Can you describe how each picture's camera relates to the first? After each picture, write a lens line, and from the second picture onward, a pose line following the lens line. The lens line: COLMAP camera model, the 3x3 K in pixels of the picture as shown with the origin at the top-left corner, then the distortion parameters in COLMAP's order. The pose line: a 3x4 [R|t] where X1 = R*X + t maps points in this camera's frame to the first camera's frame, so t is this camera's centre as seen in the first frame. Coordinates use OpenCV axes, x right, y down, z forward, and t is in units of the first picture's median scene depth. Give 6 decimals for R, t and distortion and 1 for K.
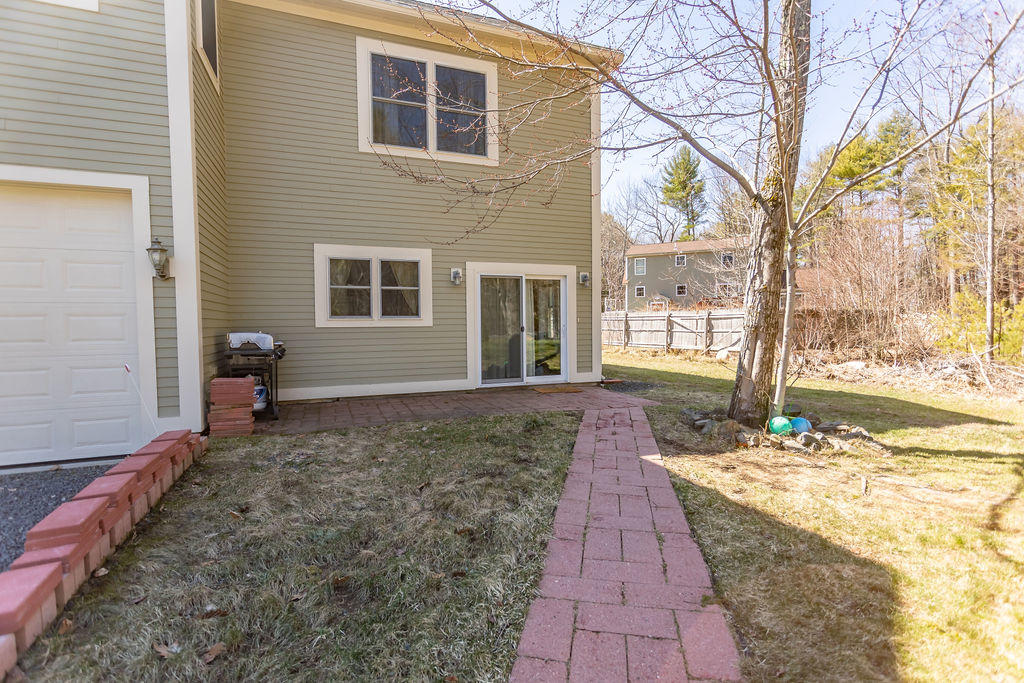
lens RADIAL K [[490.6, 0, 512.0], [0, 490.6, 341.5], [0, 0, 1]] dist [-0.000439, 0.000032]
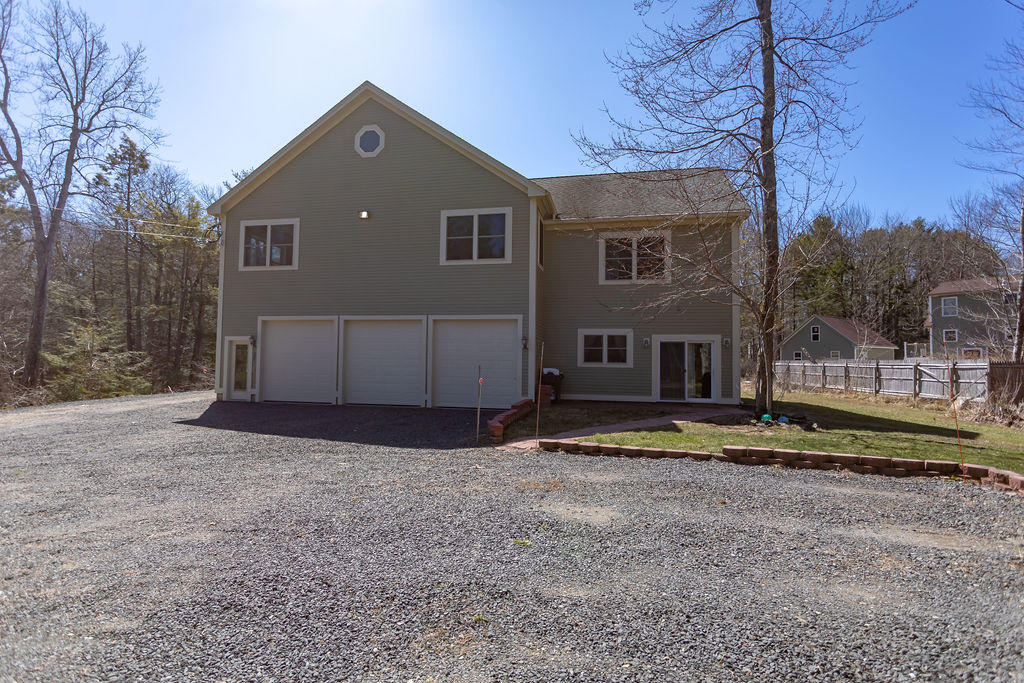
lens RADIAL K [[498.0, 0, 512.0], [0, 498.0, 341.5], [0, 0, 1]] dist [0.000631, 0.000081]
pose [[0.841541, 0.000254, -0.540193, 0.515617], [-0.044602, 0.996618, -0.069016, 0.023387], [0.538348, 0.082174, 0.838706, -0.958805]]
